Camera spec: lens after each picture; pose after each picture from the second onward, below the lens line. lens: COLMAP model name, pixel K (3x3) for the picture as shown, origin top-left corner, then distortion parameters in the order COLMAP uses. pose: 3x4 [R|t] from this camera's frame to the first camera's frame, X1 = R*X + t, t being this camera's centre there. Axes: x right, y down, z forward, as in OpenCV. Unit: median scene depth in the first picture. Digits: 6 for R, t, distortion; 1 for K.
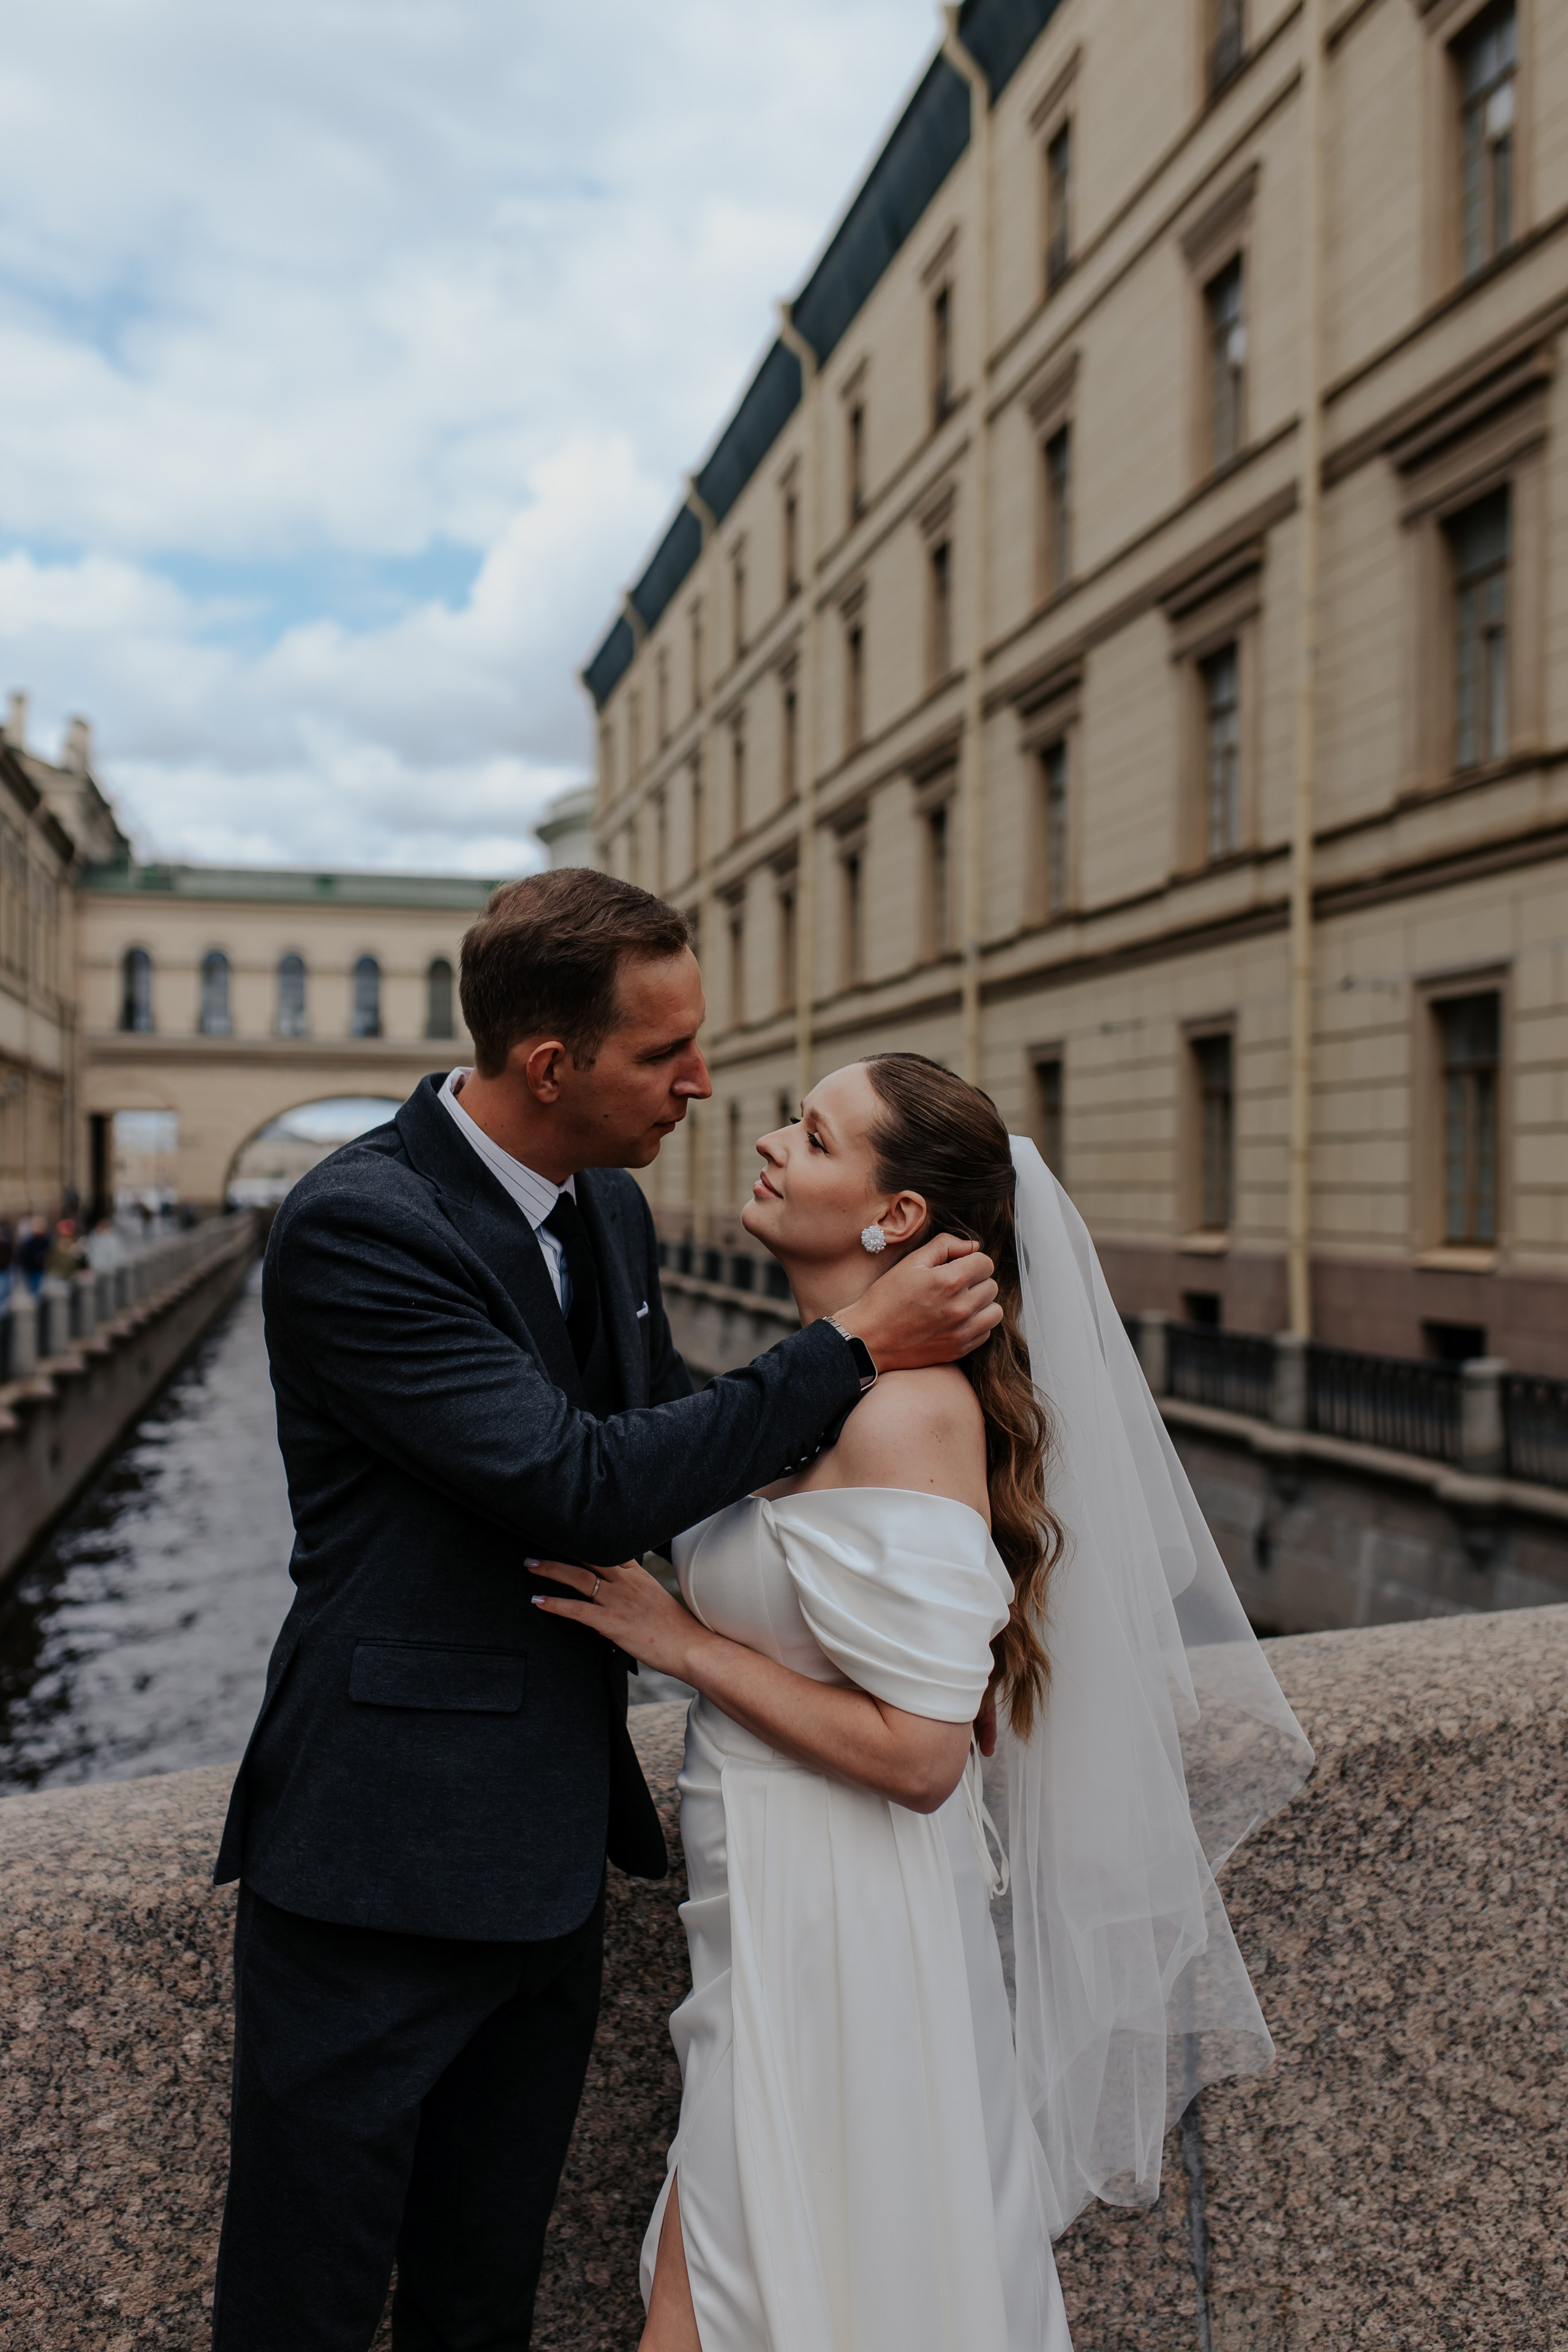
lens RADIAL K [[2232.0, 0, 781.9], [0, 2232.0, 1181.0], [0, 0, 1]] dist [0.050905, -0.053751]
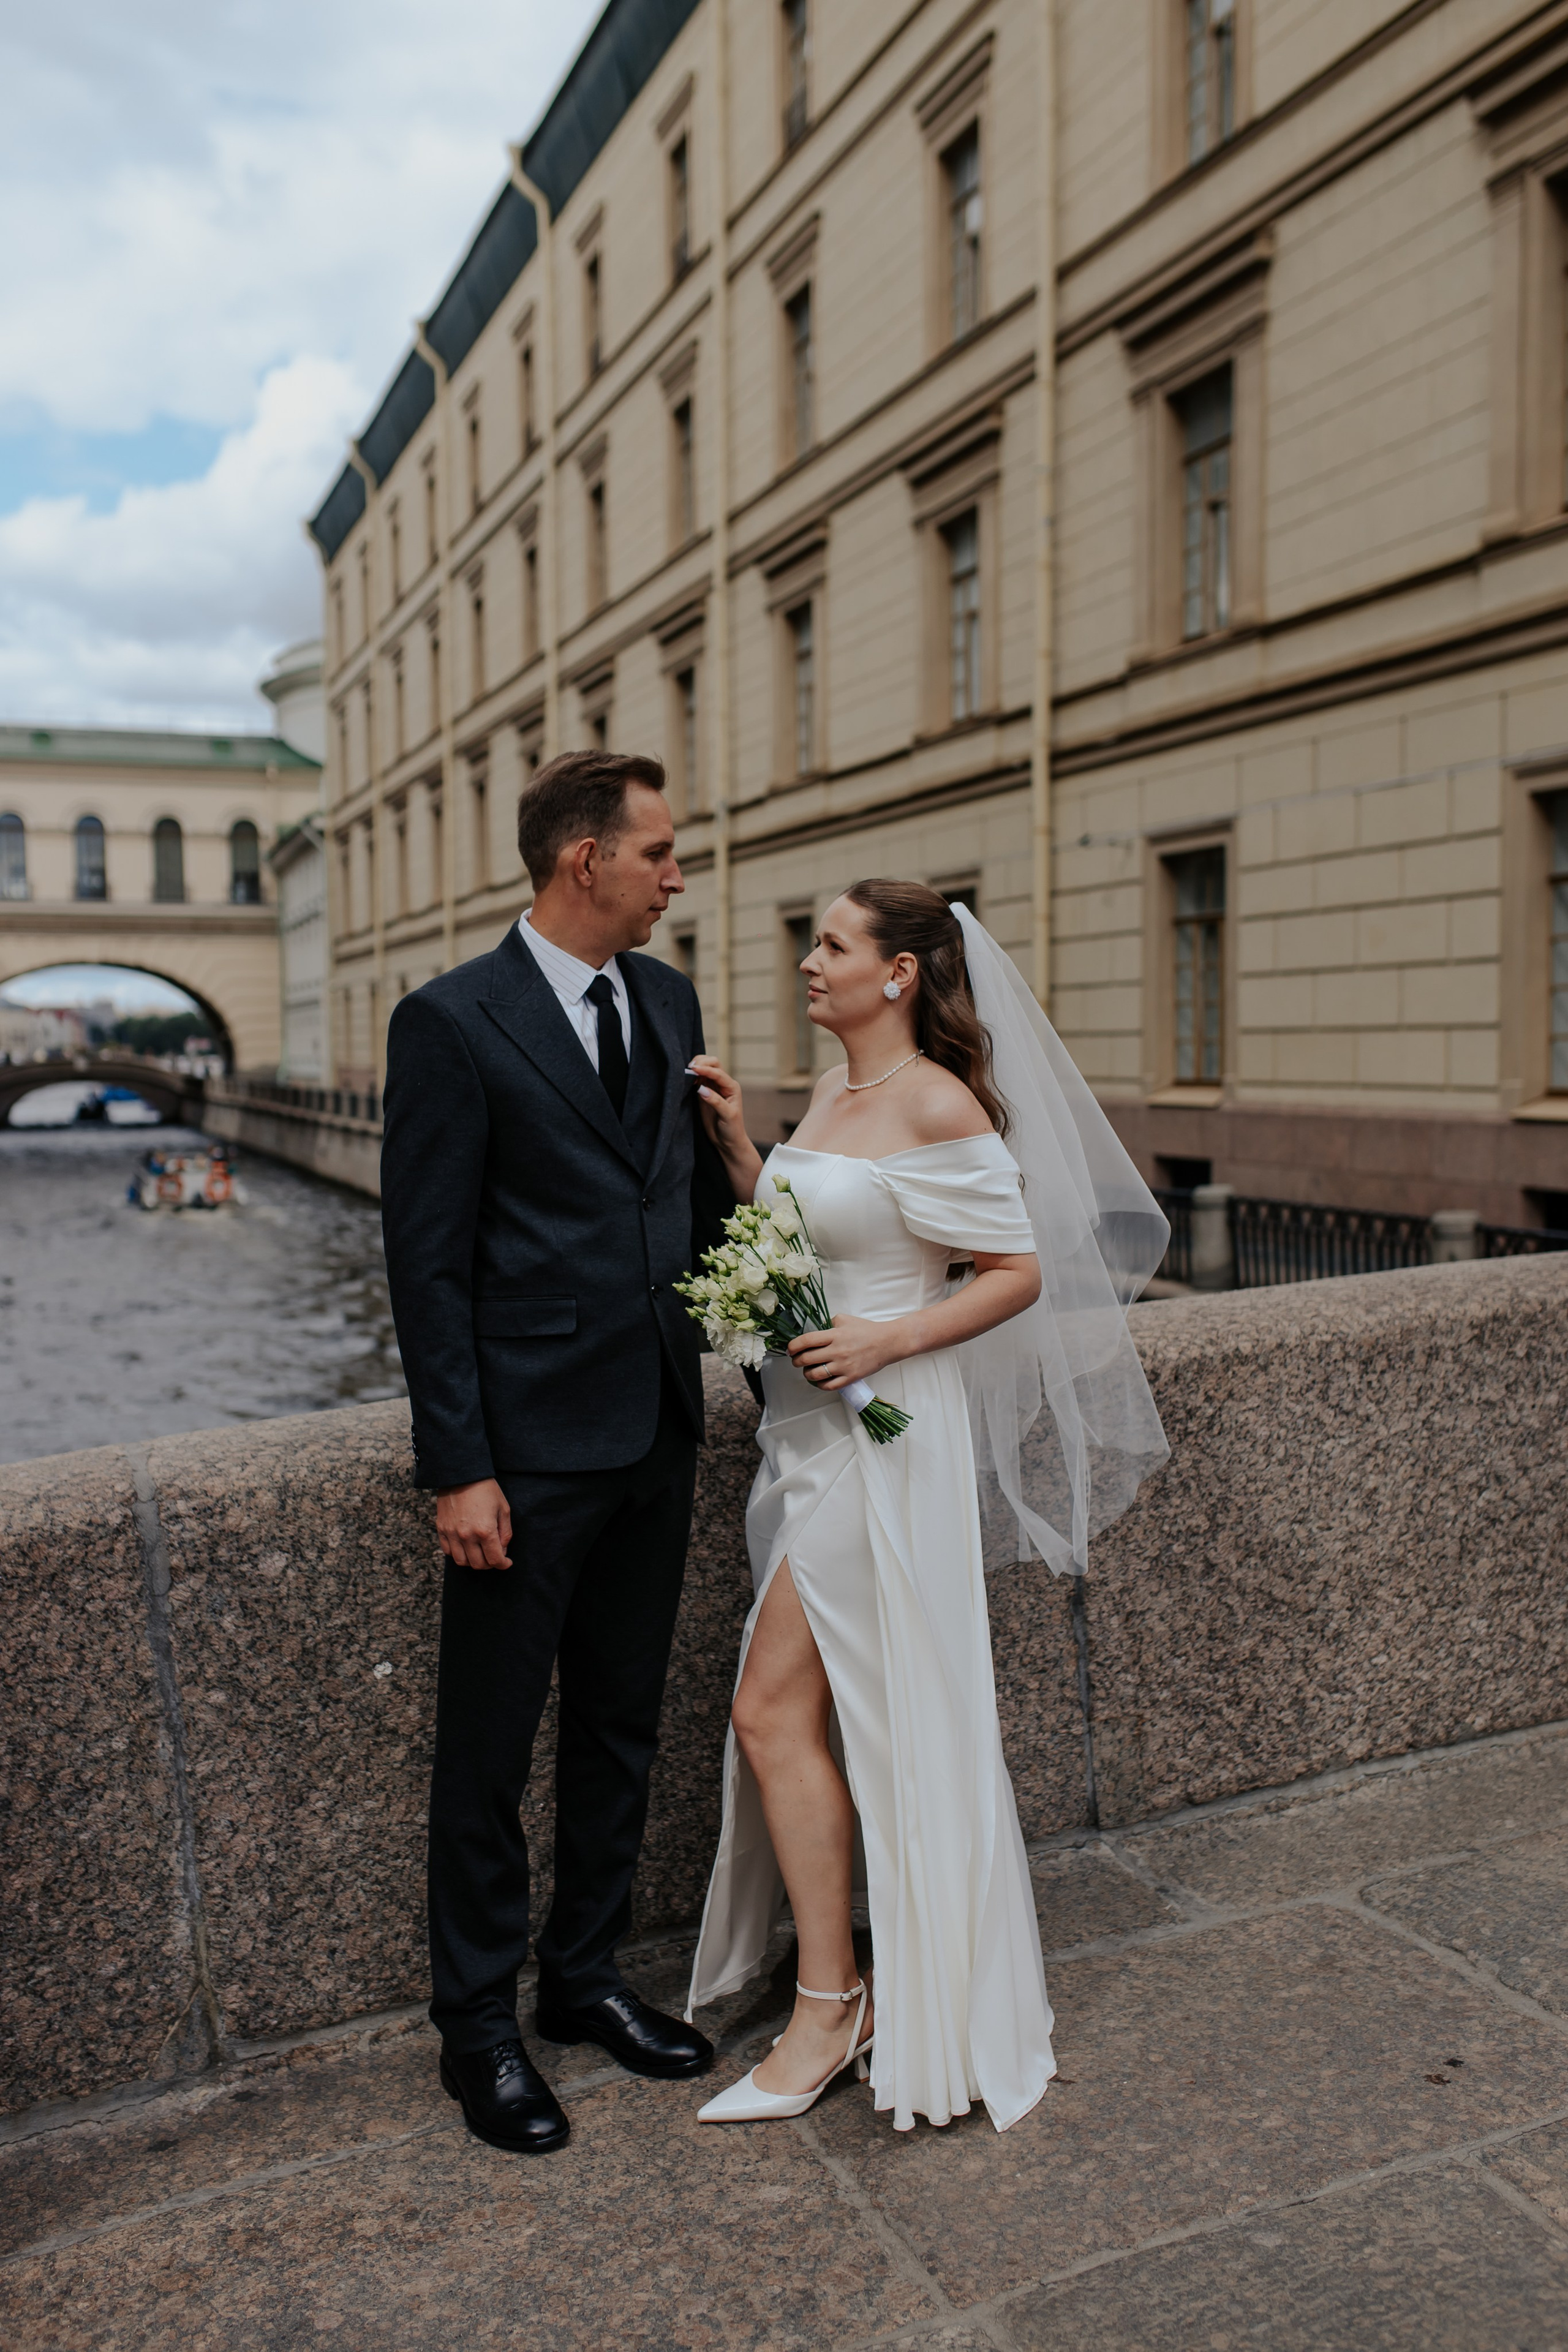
lens RADIAL K [[2245.7, 0, 770.4], [0, 2245.7, 1184.5], [0, 0, 1]] dist [0.039505, -0.004893]
pose [[0.993171, -0.022086, 0.114562, -0.177907], [0.014870, 0.997873, 0.063469, 0.038557], [-0.115720, -0.061332, 0.991387, -0.418165]]
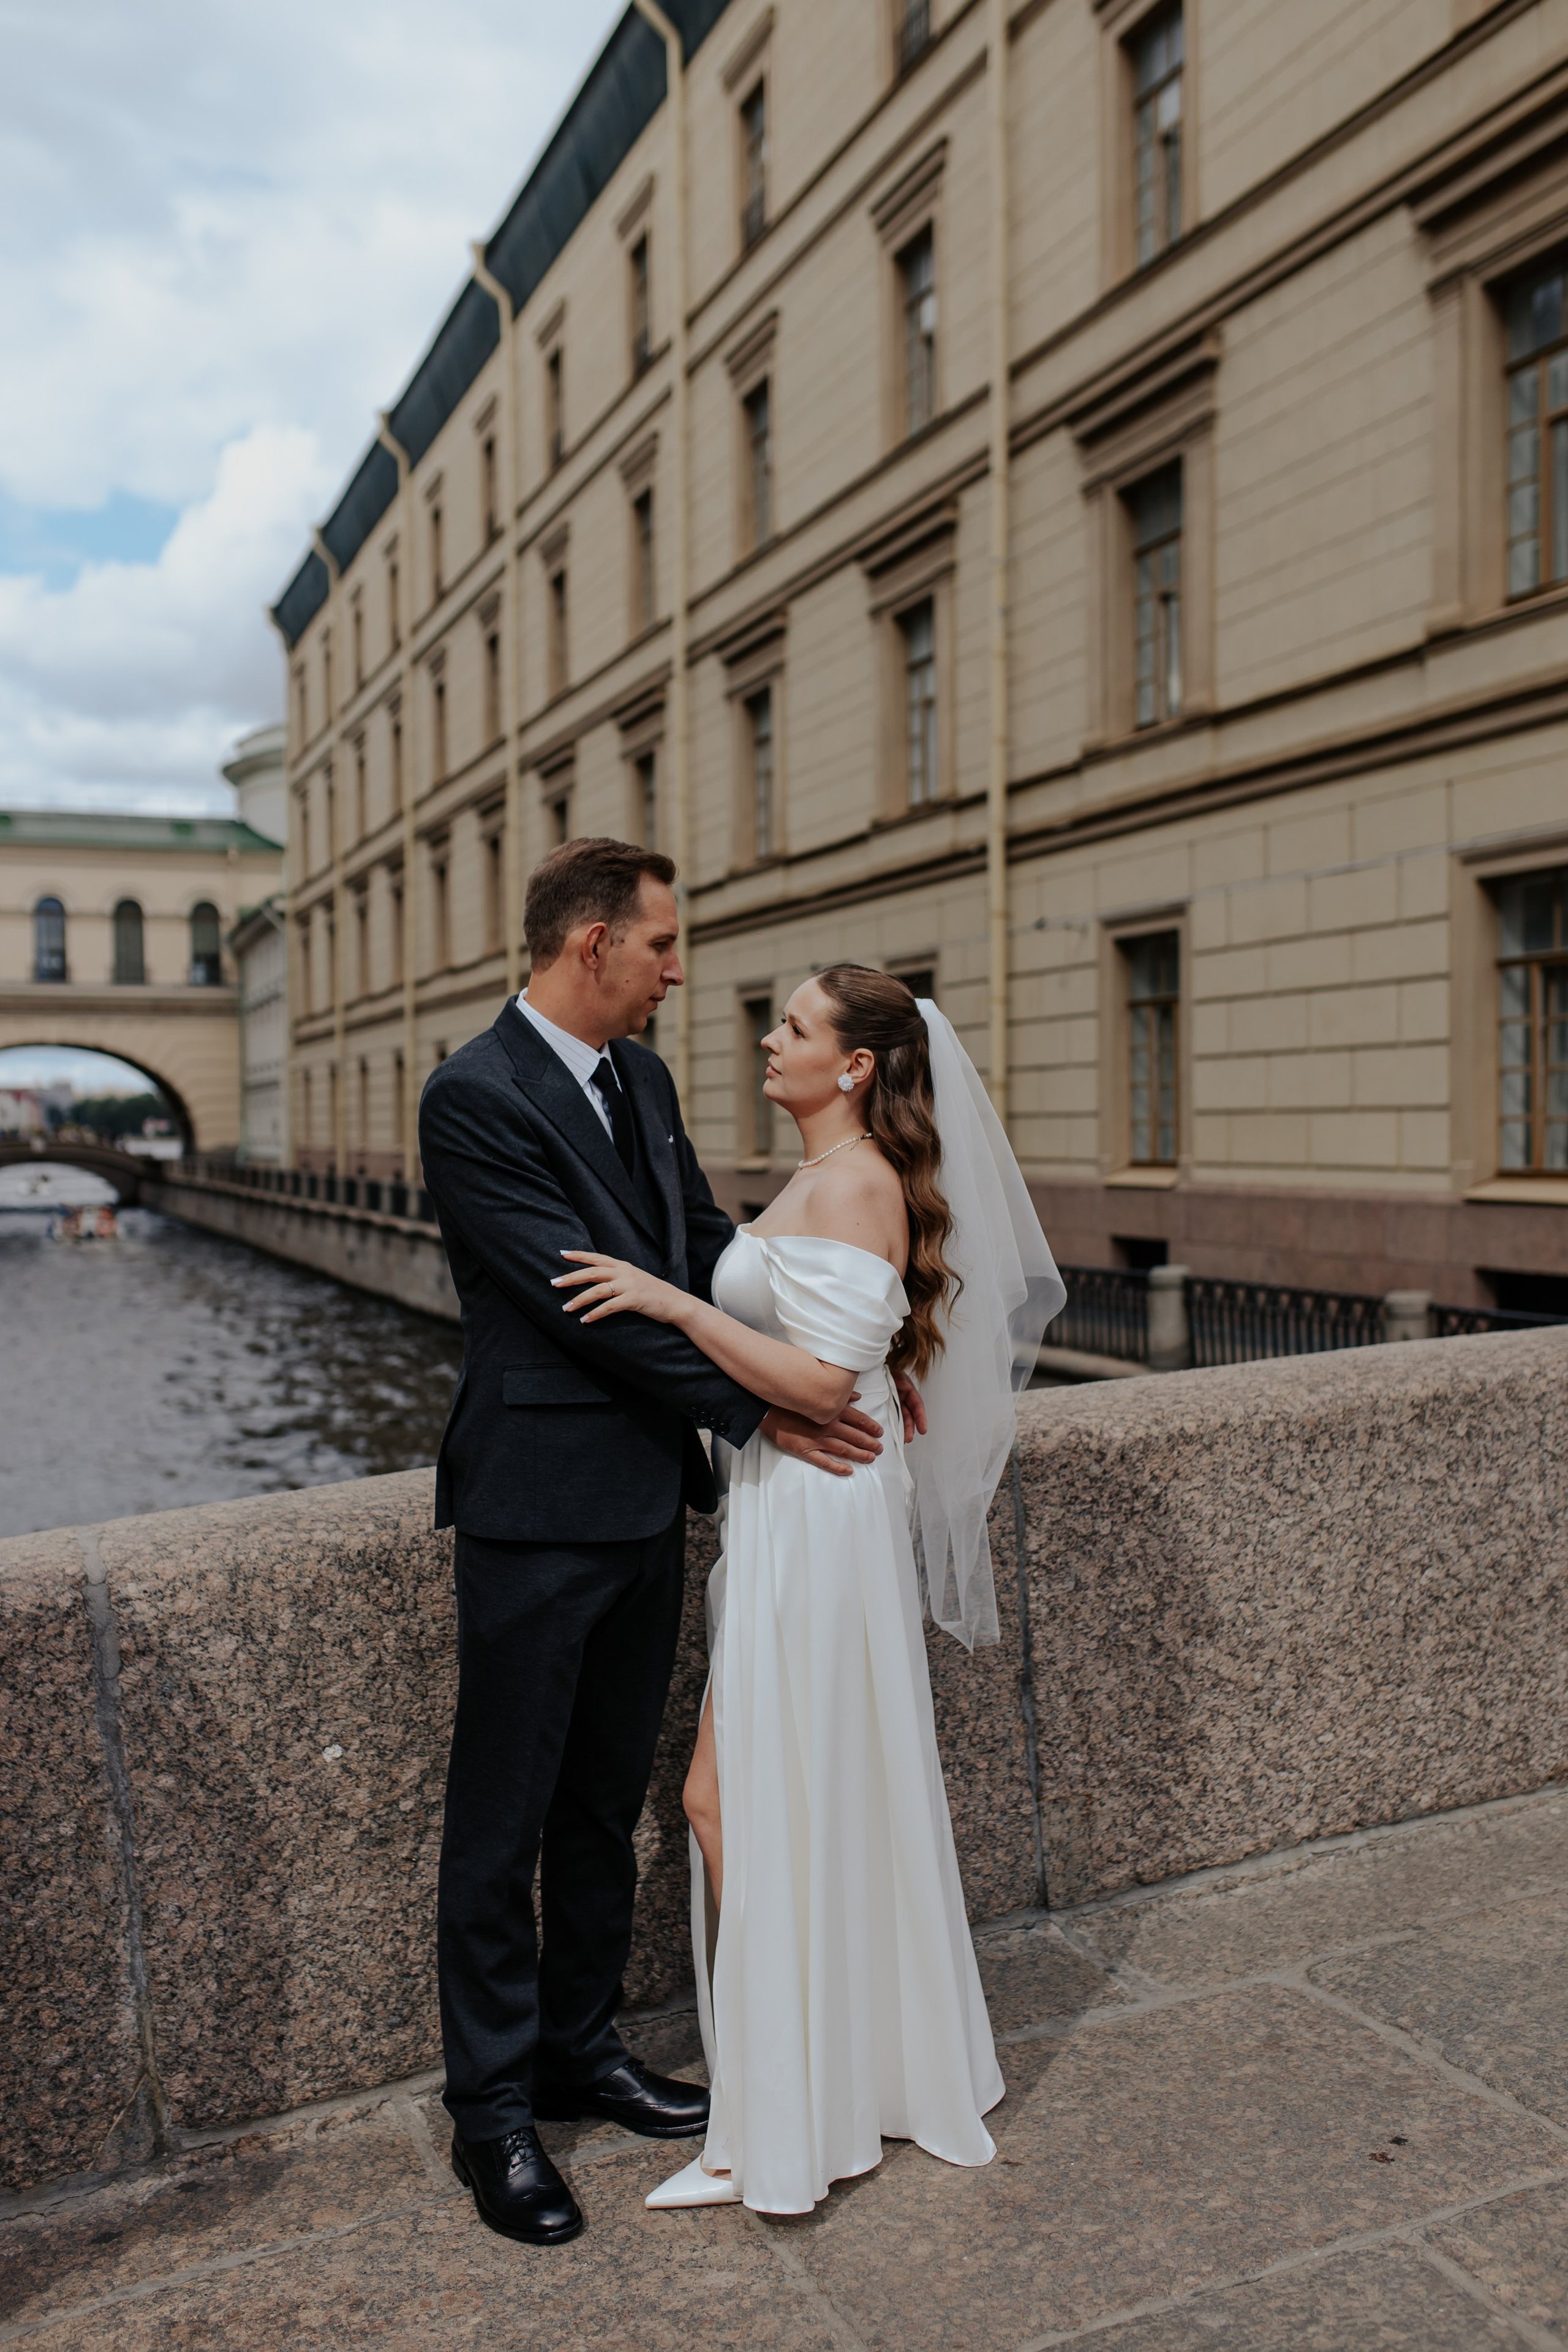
lens RADIAL K [[2245.7, 0, 770.4], [0, 2245.7, 1184.5], [0, 0, 1]] dist [0.039505, -0.004893]
pose [[0.990998, -0.018783, 0.132550, -0.173219], [0.015210, 0.999494, 0.027919, 0.036387], [-0.133007, -0.025652, 0.990783, -0.436958]]
